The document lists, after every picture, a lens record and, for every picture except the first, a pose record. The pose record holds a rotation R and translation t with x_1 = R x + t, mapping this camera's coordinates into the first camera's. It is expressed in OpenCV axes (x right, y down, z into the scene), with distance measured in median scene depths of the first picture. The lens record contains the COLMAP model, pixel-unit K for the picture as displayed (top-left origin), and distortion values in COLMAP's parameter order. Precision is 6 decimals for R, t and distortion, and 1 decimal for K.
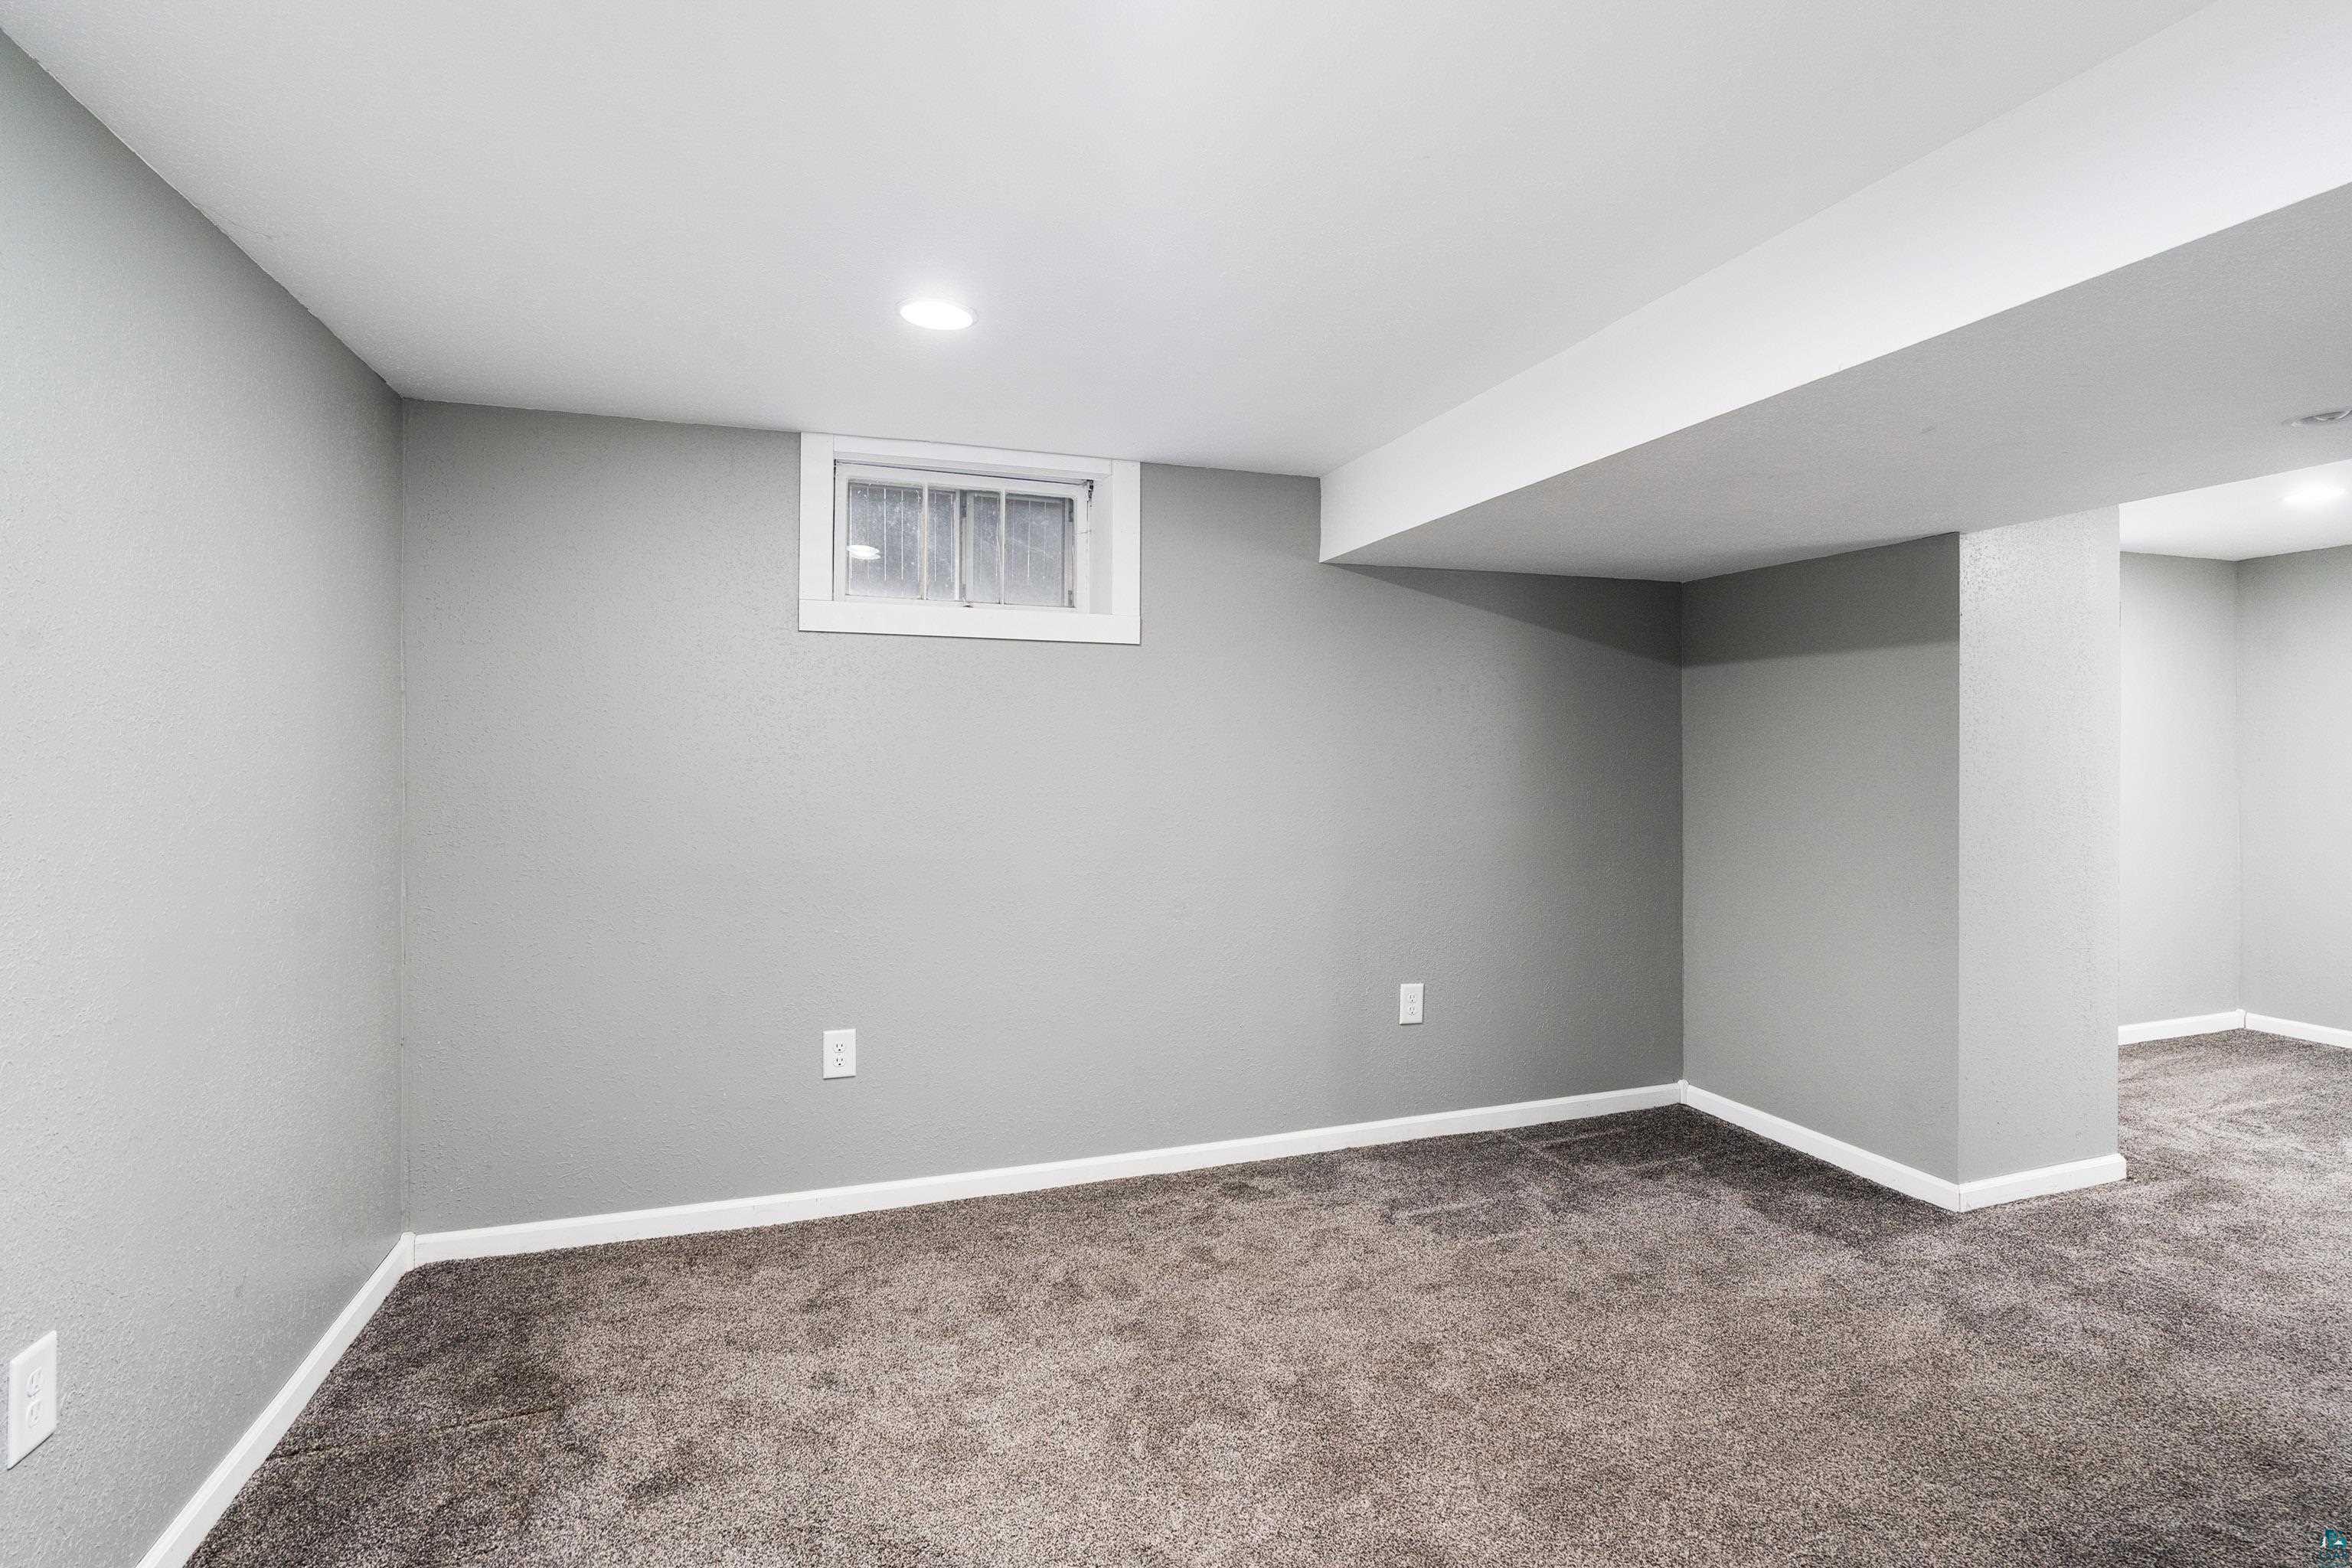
lens RADIAL K [[1060.3, 0, 1134.8], [0, 1060.3, 741.2], [0, 0, 1]] dist [-0.006328, 0.002300]
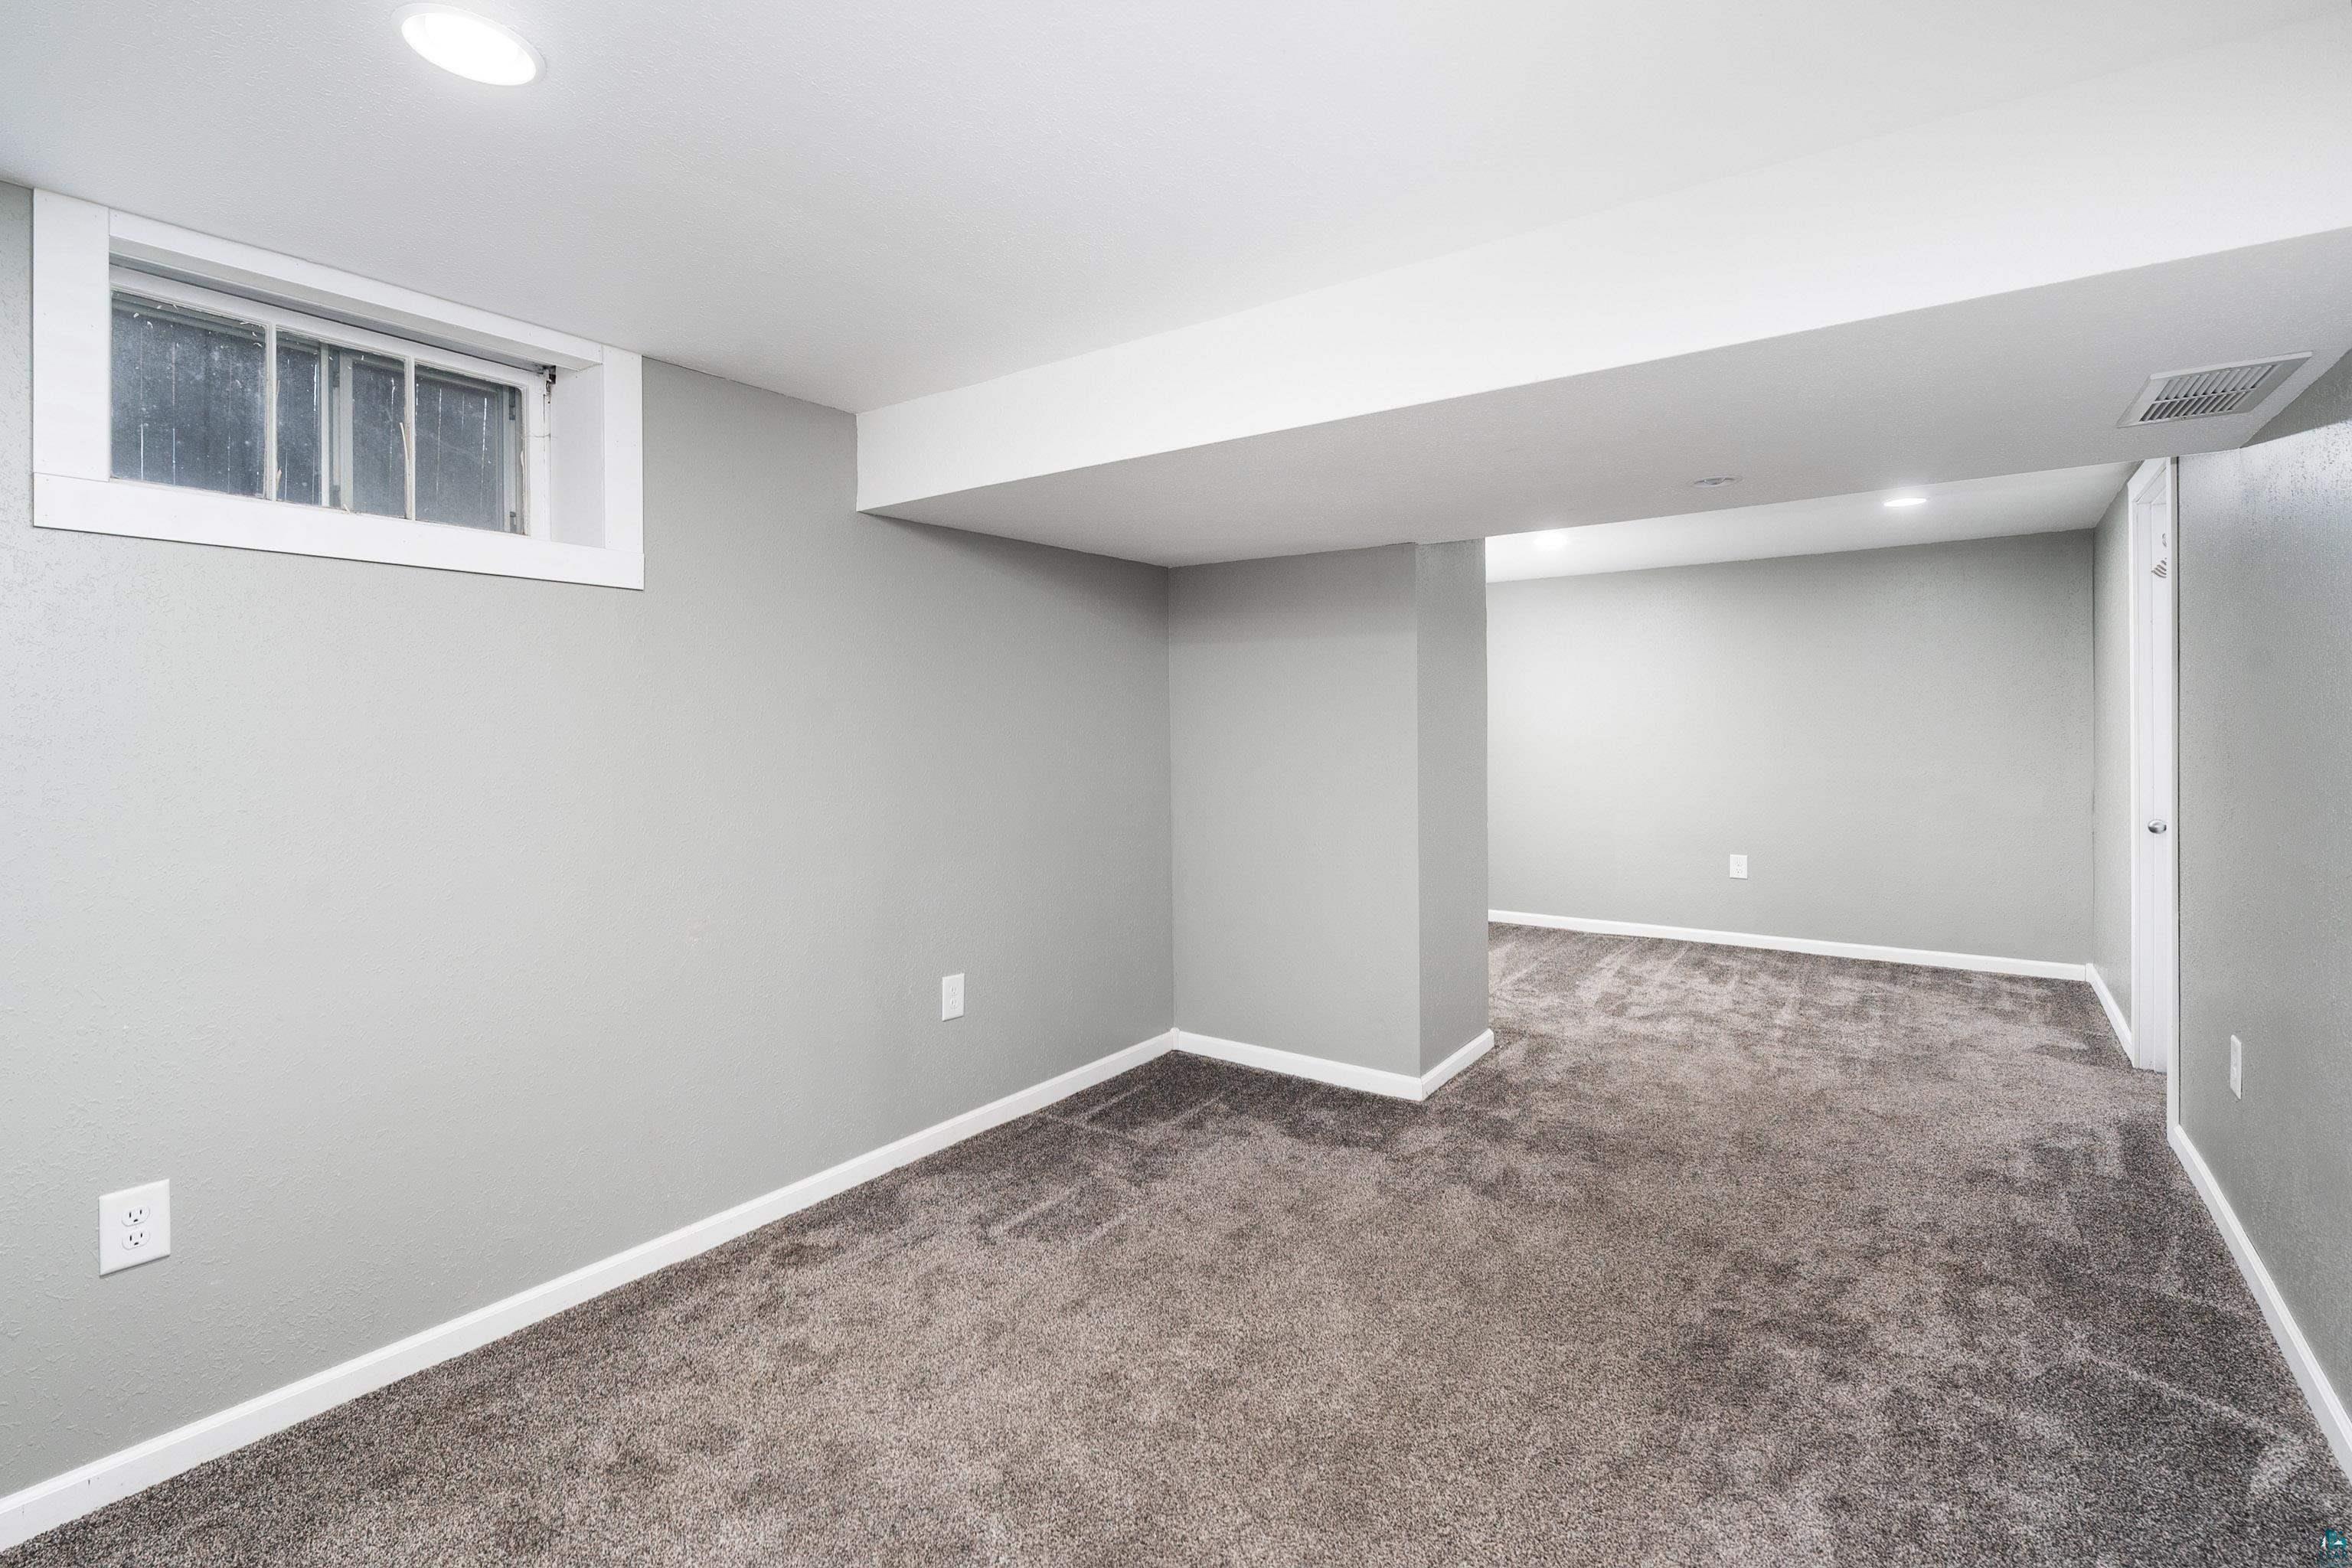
lens RADIAL K [[1060.3, 0, 1168.3], [0, 1060.3, 718.6], [0, 0, 1]] dist [-0.006328, 0.002300]
pose [[0.811941, -0.002539, 0.583734, -0.162590], [0.000270, 0.999992, 0.003973, 0.000403], [-0.583739, -0.003068, 0.811935, 0.172843]]
